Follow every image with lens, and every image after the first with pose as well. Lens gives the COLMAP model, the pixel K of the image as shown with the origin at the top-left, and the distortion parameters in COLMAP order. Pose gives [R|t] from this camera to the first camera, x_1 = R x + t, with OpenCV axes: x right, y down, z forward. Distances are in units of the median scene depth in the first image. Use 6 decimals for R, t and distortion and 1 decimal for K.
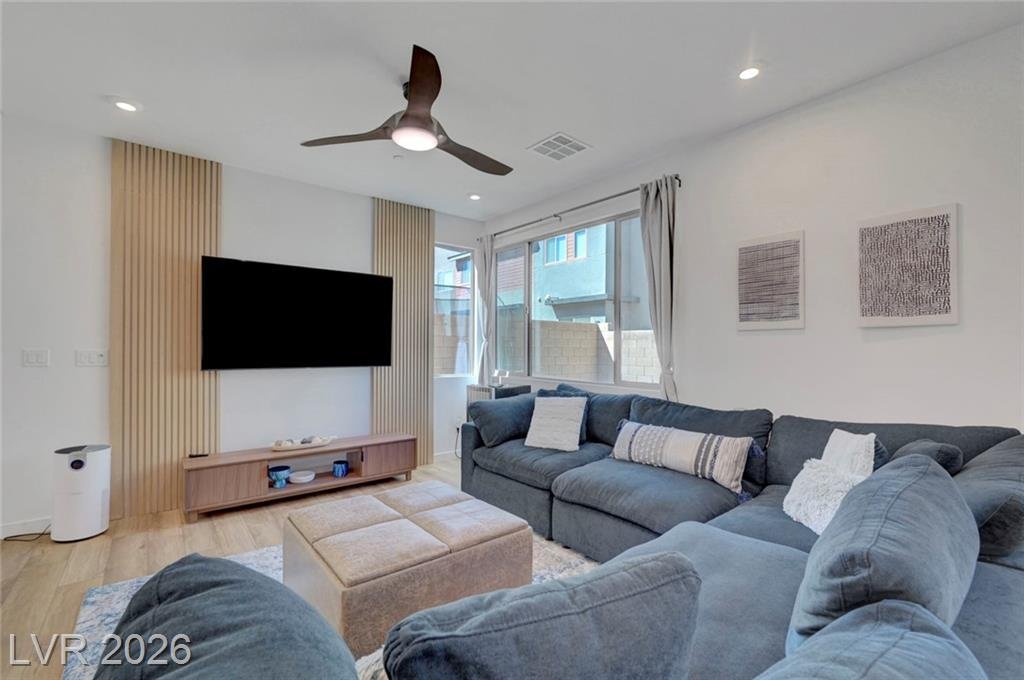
lens RADIAL K [[443.3, 0, 520.7], [0, 443.3, 345.5], [0, 0, 1]] dist [0.002070, -0.000125]
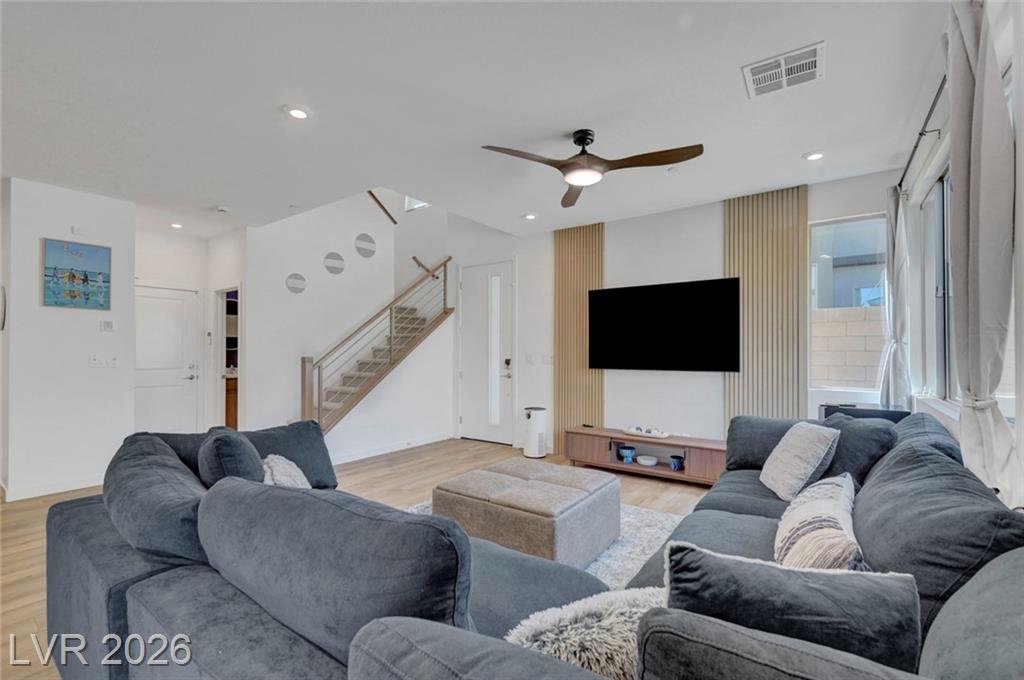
lens RADIAL K [[443.3, 0, 514.4], [0, 443.3, 344.6], [0, 0, 1]] dist [0.002070, -0.000125]
pose [[0.253487, -0.019907, -0.967134, 0.586743], [0.009259, 0.999792, -0.018153, 0.000971], [0.967295, -0.004353, 0.253619, 0.352406]]
